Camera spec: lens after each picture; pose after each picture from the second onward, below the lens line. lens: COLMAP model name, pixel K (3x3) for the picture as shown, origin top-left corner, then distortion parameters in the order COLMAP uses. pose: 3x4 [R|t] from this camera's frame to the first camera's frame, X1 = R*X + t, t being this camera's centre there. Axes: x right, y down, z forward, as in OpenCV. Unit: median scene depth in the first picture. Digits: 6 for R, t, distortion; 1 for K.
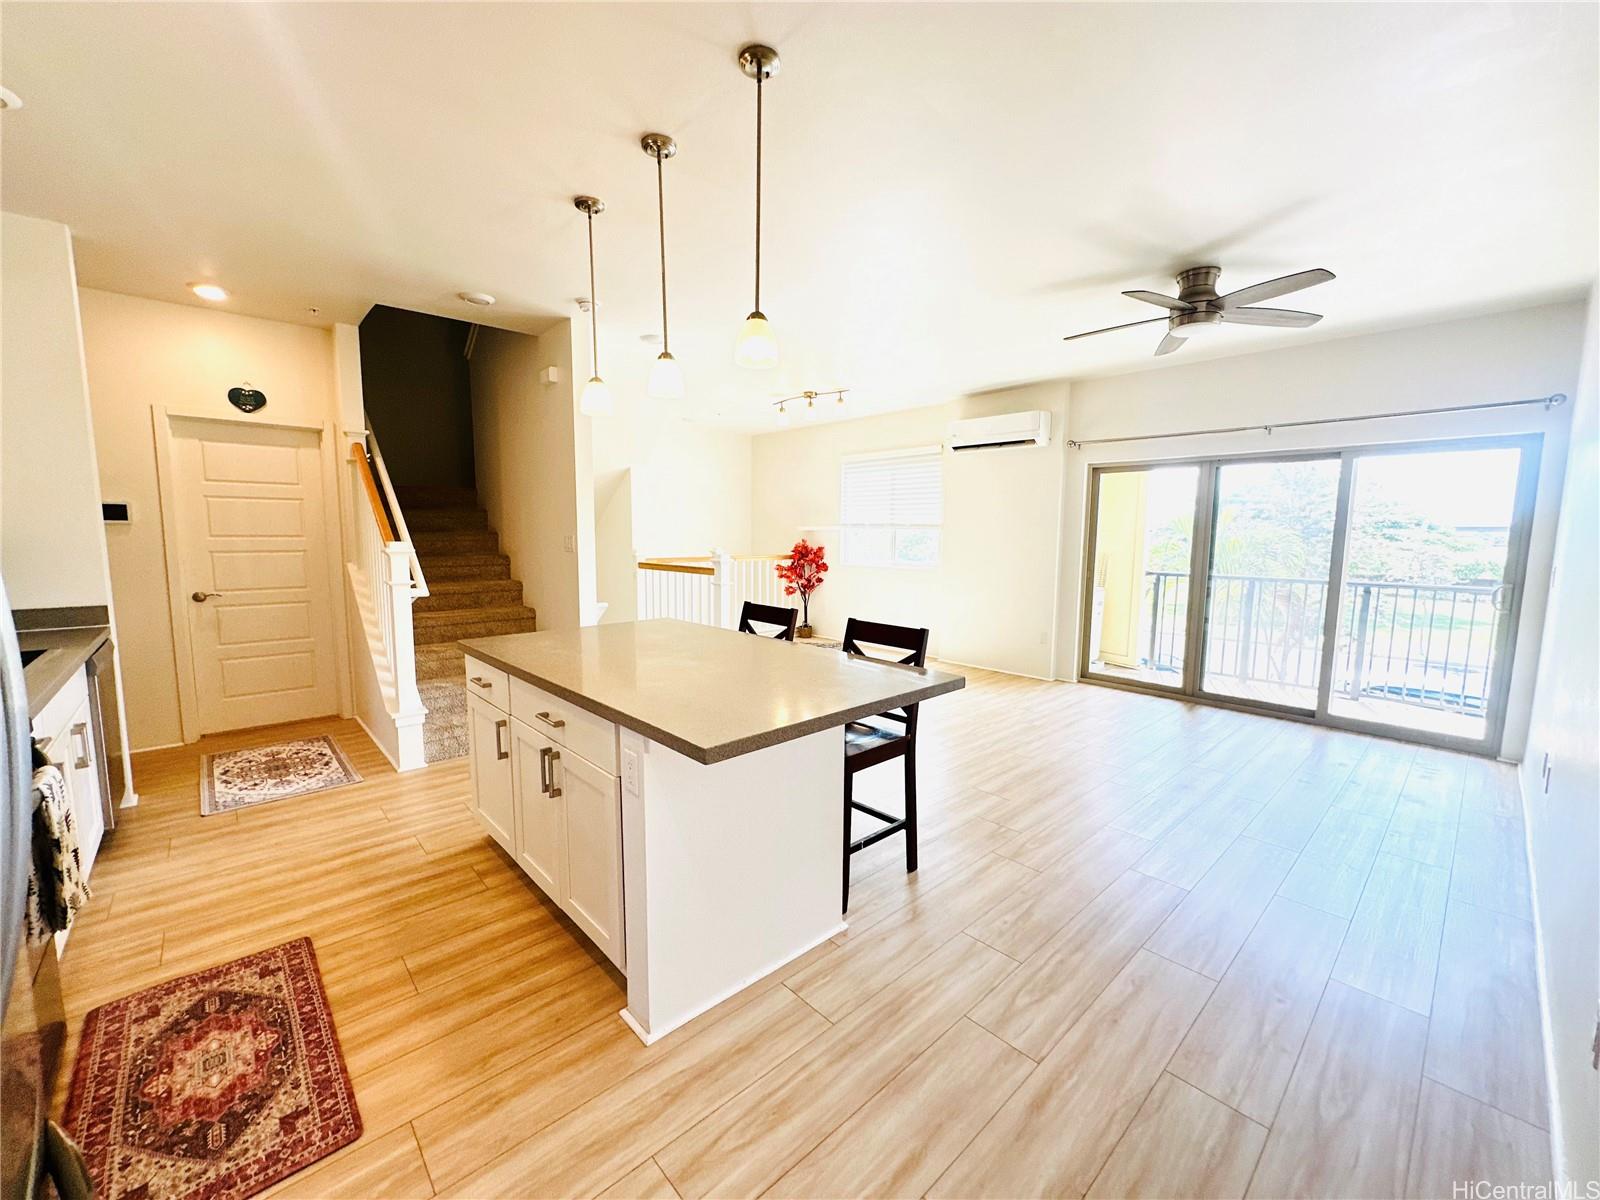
lens RADIAL K [[640.9, 0, 797.8], [0, 640.9, 597.4], [0, 0, 1]] dist [0.000204, 0.000360]
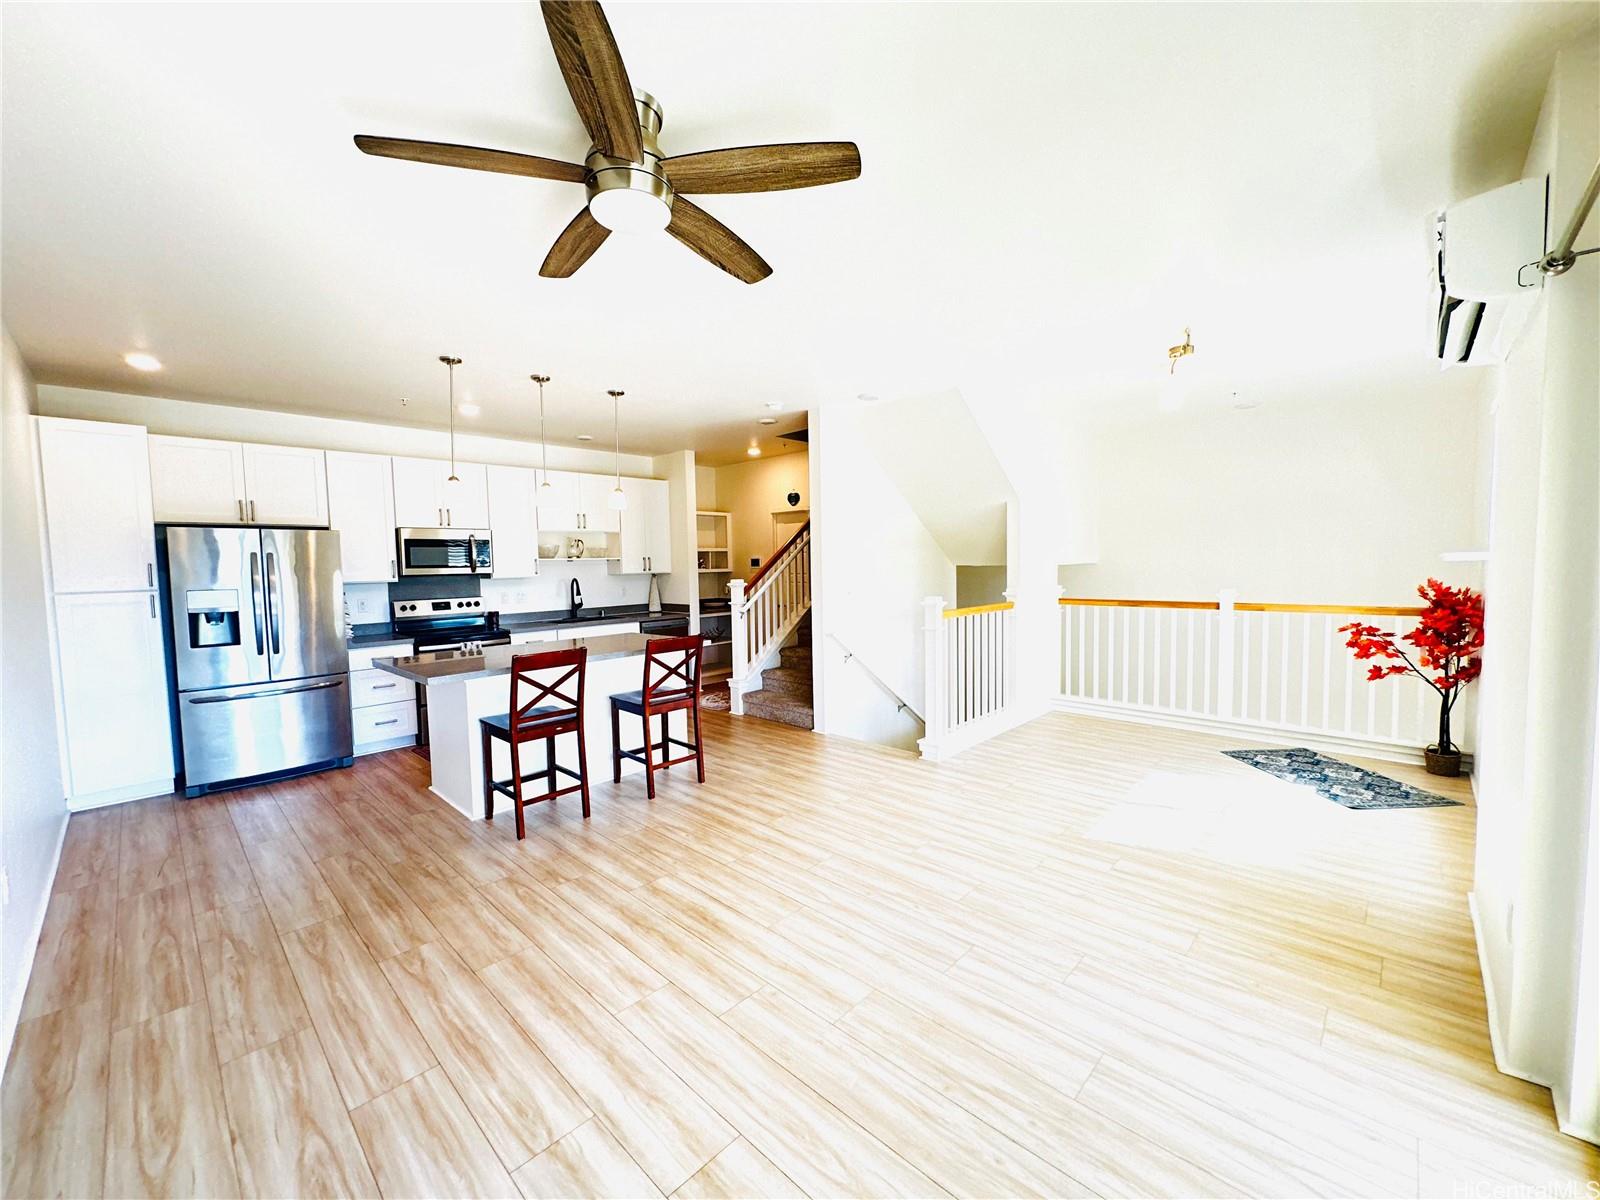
lens RADIAL K [[640.9, 0, 800.3], [0, 640.9, 602.2], [0, 0, 1]] dist [0.000204, 0.000360]
pose [[0.066549, 0.056570, -0.996178, 1.171999], [-0.083231, 0.995227, 0.050956, -0.136740], [0.994306, 0.079522, 0.070940, 1.123164]]
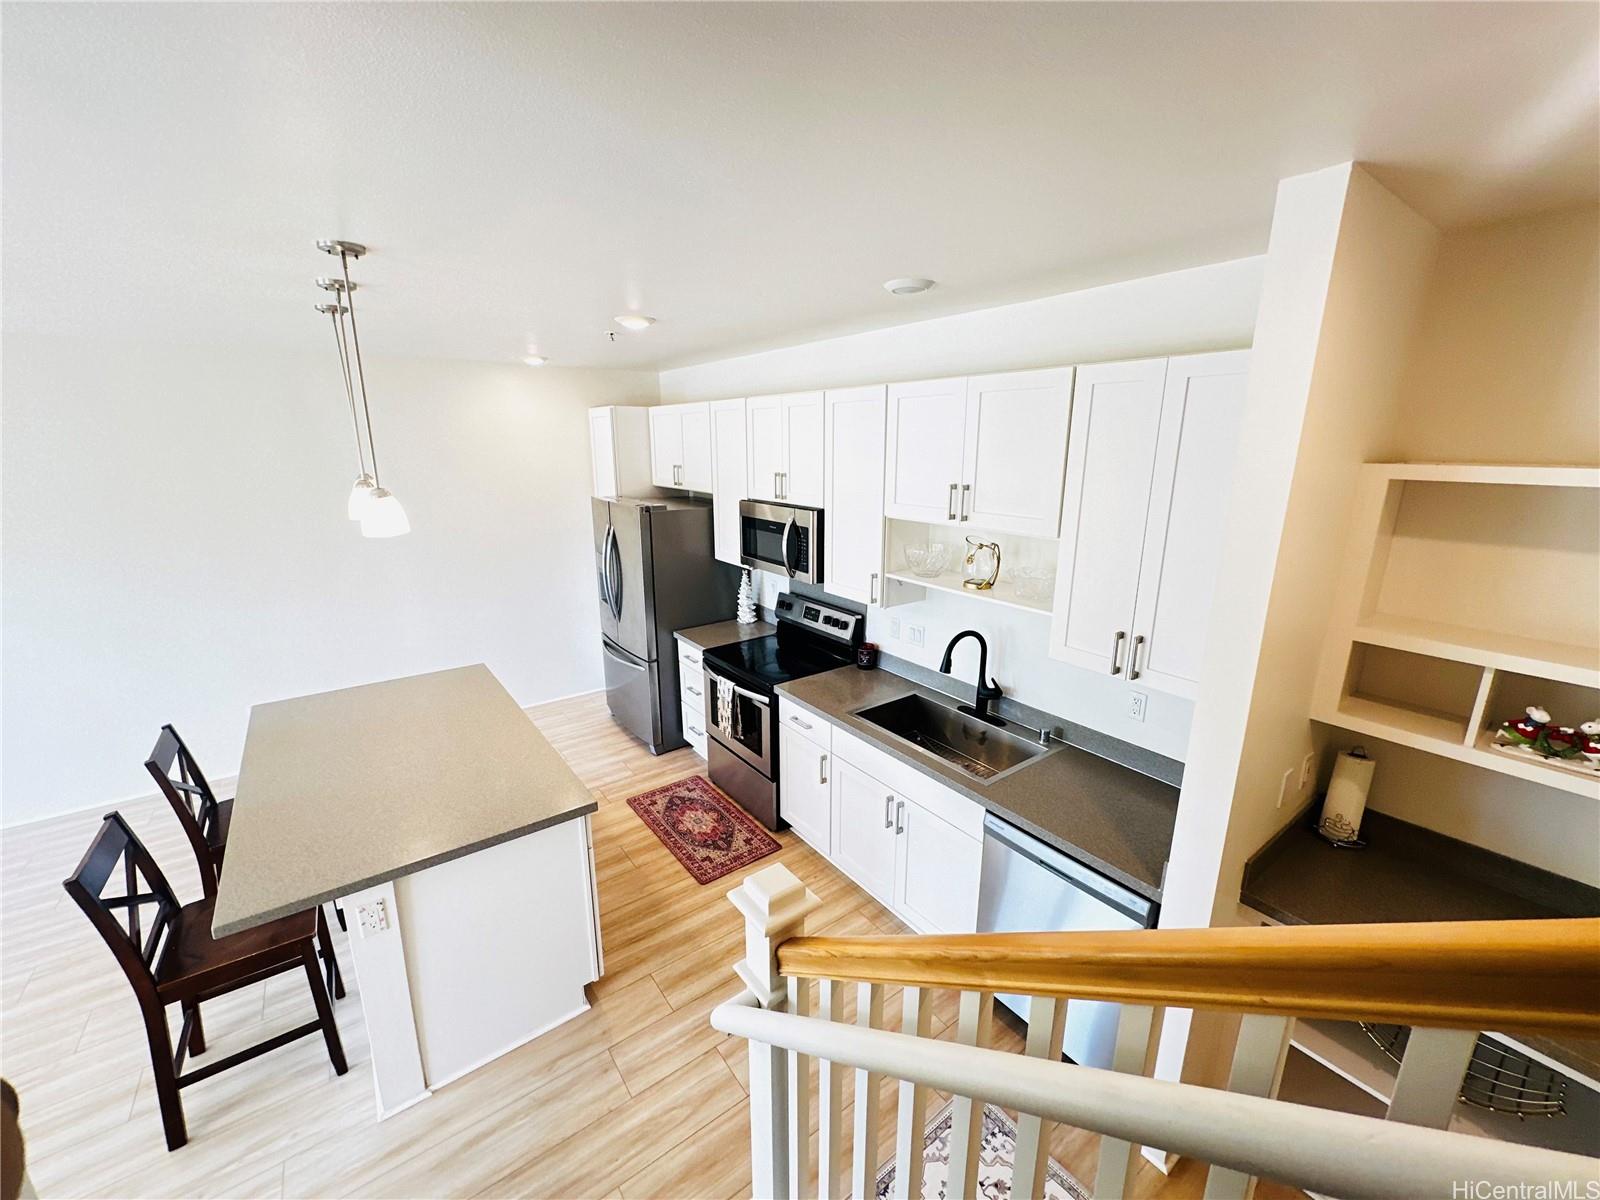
lens RADIAL K [[640.9, 0, 800.6], [0, 640.9, 600.8], [0, 0, 1]] dist [0.000204, 0.000360]
pose [[-0.994605, -0.032424, 0.098538, -0.716162], [0.003470, 0.938966, 0.343993, -0.383823], [-0.103677, 0.342479, -0.933788, 1.371763]]
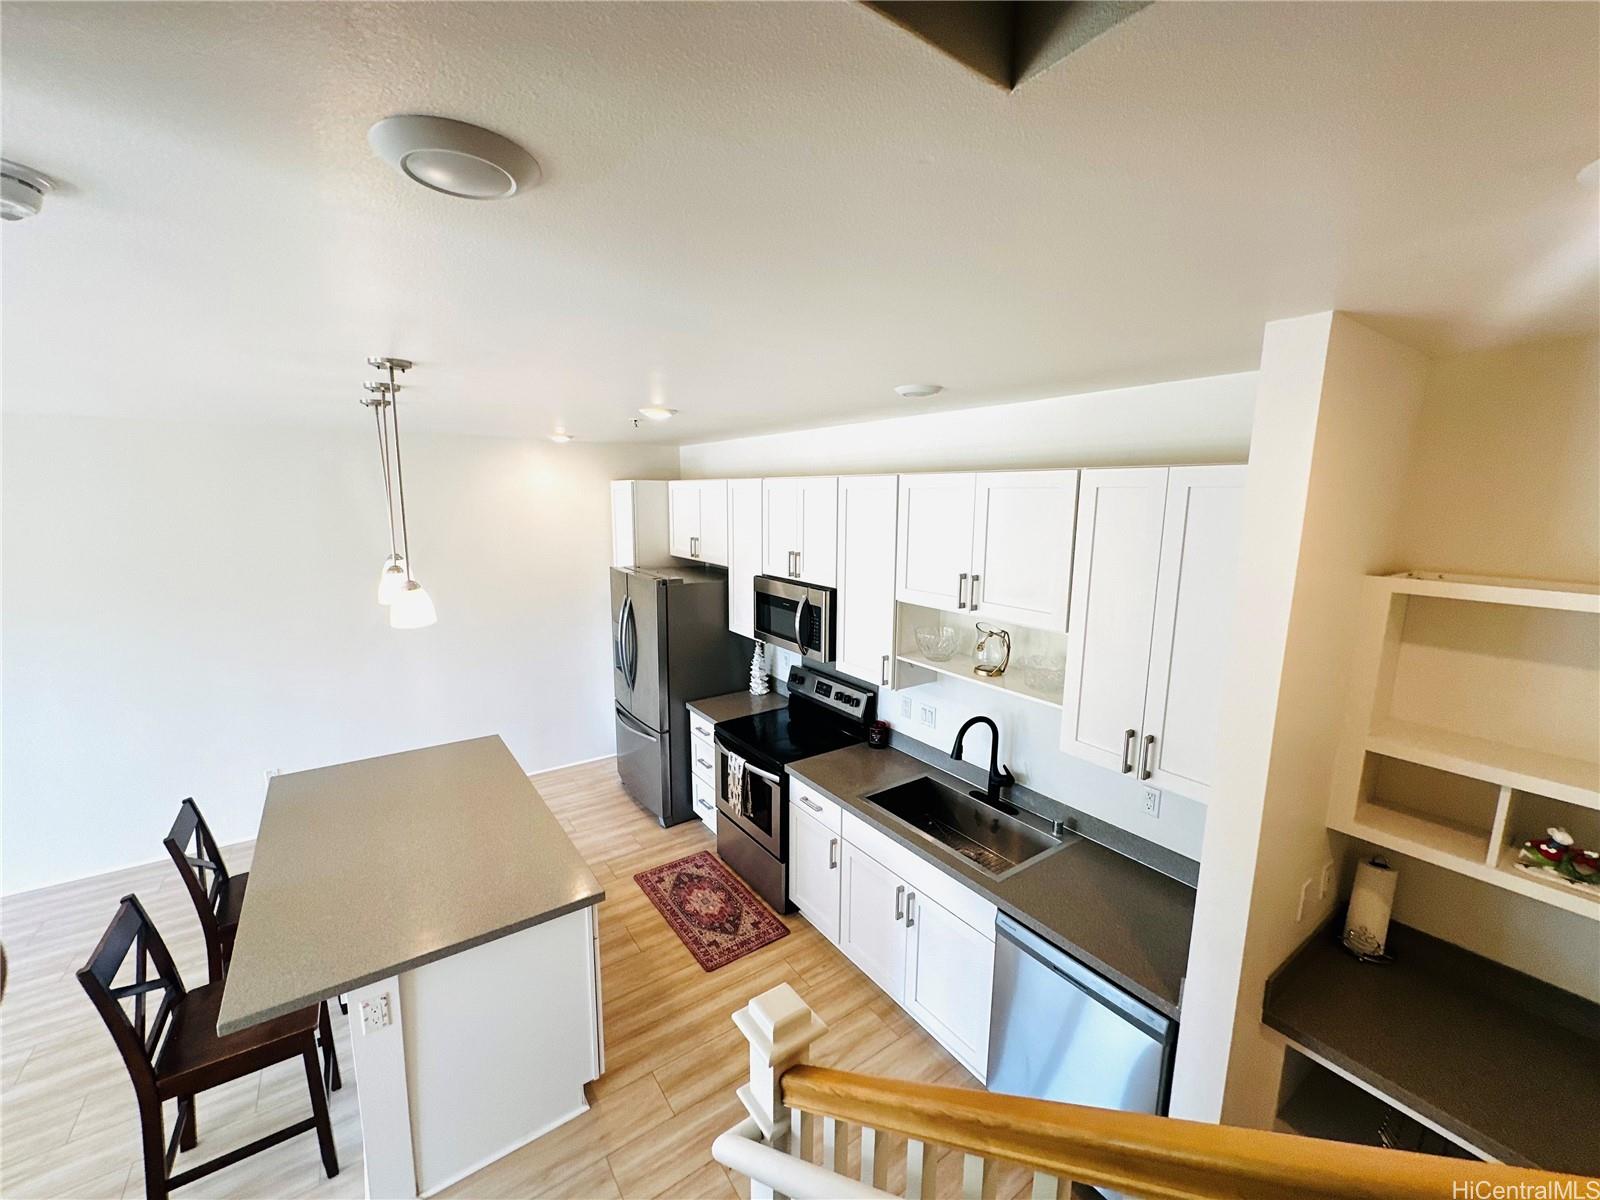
lens RADIAL K [[640.9, 0, 800.6], [0, 640.9, 601.2], [0, 0, 1]] dist [0.000204, 0.000360]
pose [[-0.991748, -0.036753, 0.122819, -0.718523], [-0.002757, 0.963917, 0.266188, -0.427246], [-0.128171, 0.263653, -0.956064, 1.372209]]
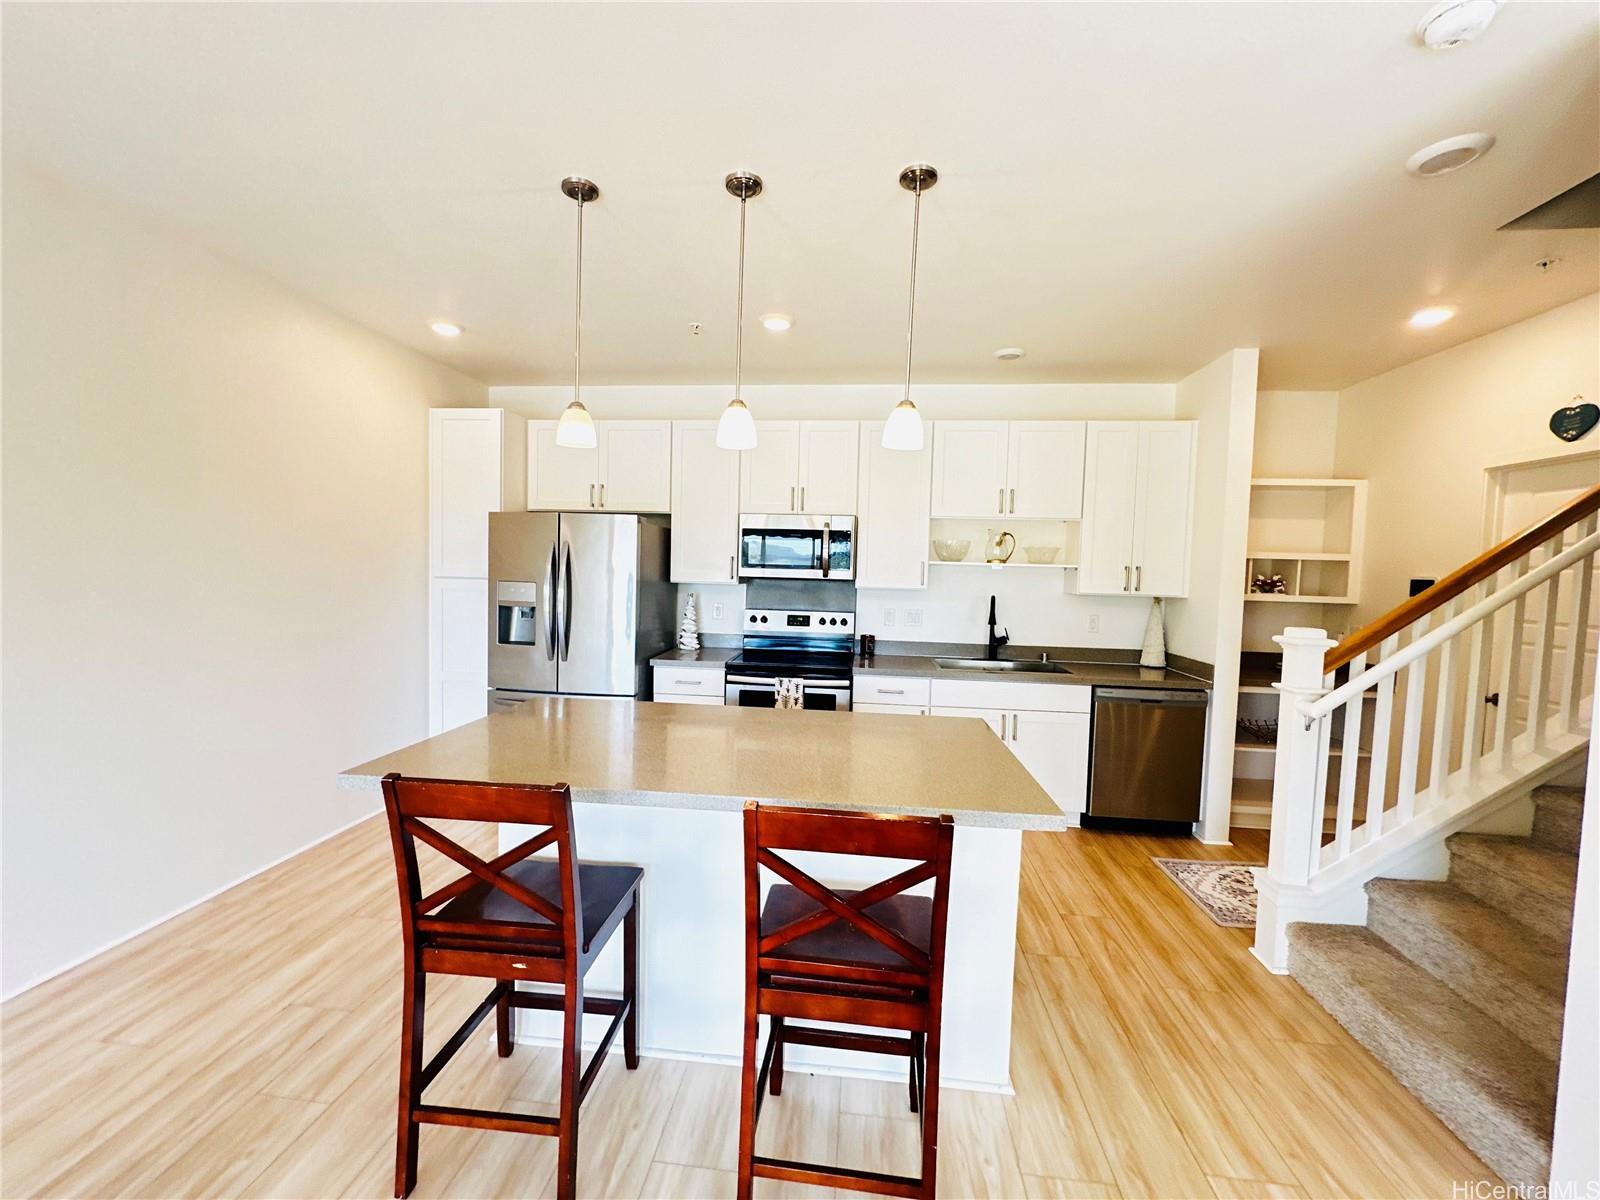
lens RADIAL K [[640.9, 0, 800.4], [0, 640.9, 598.9], [0, 0, 1]] dist [0.000204, 0.000360]
pose [[-0.748155, 0.004659, -0.663508, 0.226574], [-0.099900, 0.987786, 0.119581, -0.153557], [0.655961, 0.155749, -0.738551, 1.222801]]
